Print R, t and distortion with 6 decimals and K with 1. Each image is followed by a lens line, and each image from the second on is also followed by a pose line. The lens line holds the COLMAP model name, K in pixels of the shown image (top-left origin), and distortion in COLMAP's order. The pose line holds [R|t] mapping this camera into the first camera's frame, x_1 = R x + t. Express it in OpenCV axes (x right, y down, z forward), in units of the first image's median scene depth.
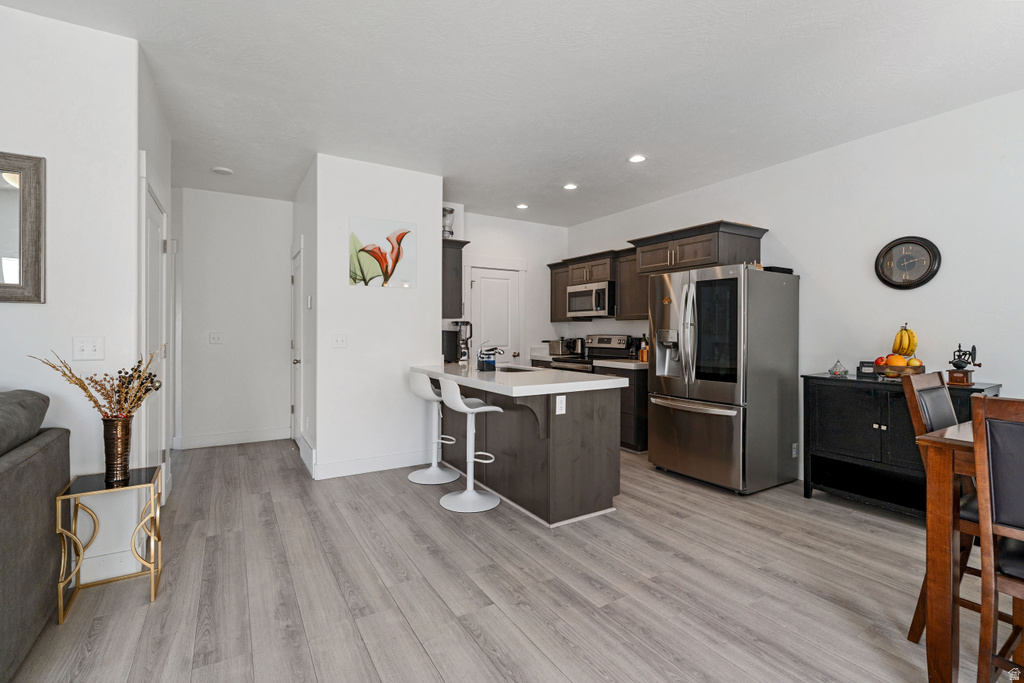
lens RADIAL K [[463.0, 0, 508.3], [0, 463.0, 334.0], [0, 0, 1]] dist [-0.004916, 0.001654]
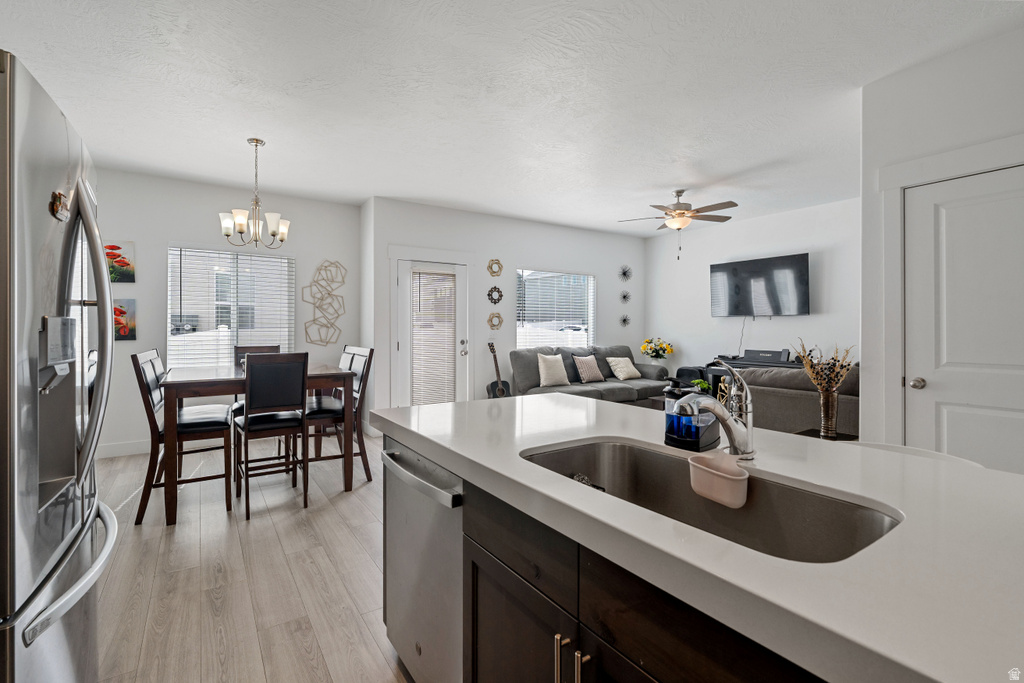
lens RADIAL K [[463.0, 0, 513.8], [0, 463.0, 332.3], [0, 0, 1]] dist [-0.004916, 0.001654]
pose [[-0.998330, -0.004971, -0.057547, 0.123364], [-0.005871, 0.999863, 0.015484, -0.008644], [0.057462, 0.015796, -0.998223, 1.629390]]
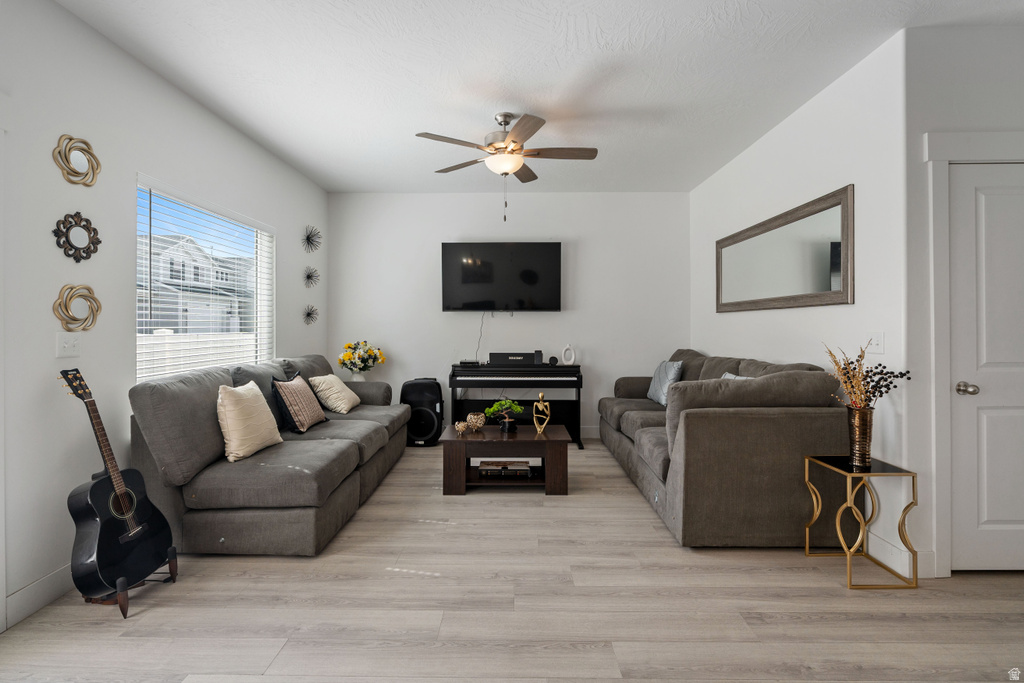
lens RADIAL K [[463.0, 0, 509.5], [0, 463.0, 324.7], [0, 0, 1]] dist [-0.004916, 0.001654]
pose [[-0.523520, -0.006380, -0.851989, 0.346031], [-0.006315, 0.999974, -0.003607, -0.001612], [0.851990, 0.003492, -0.523547, 0.605022]]
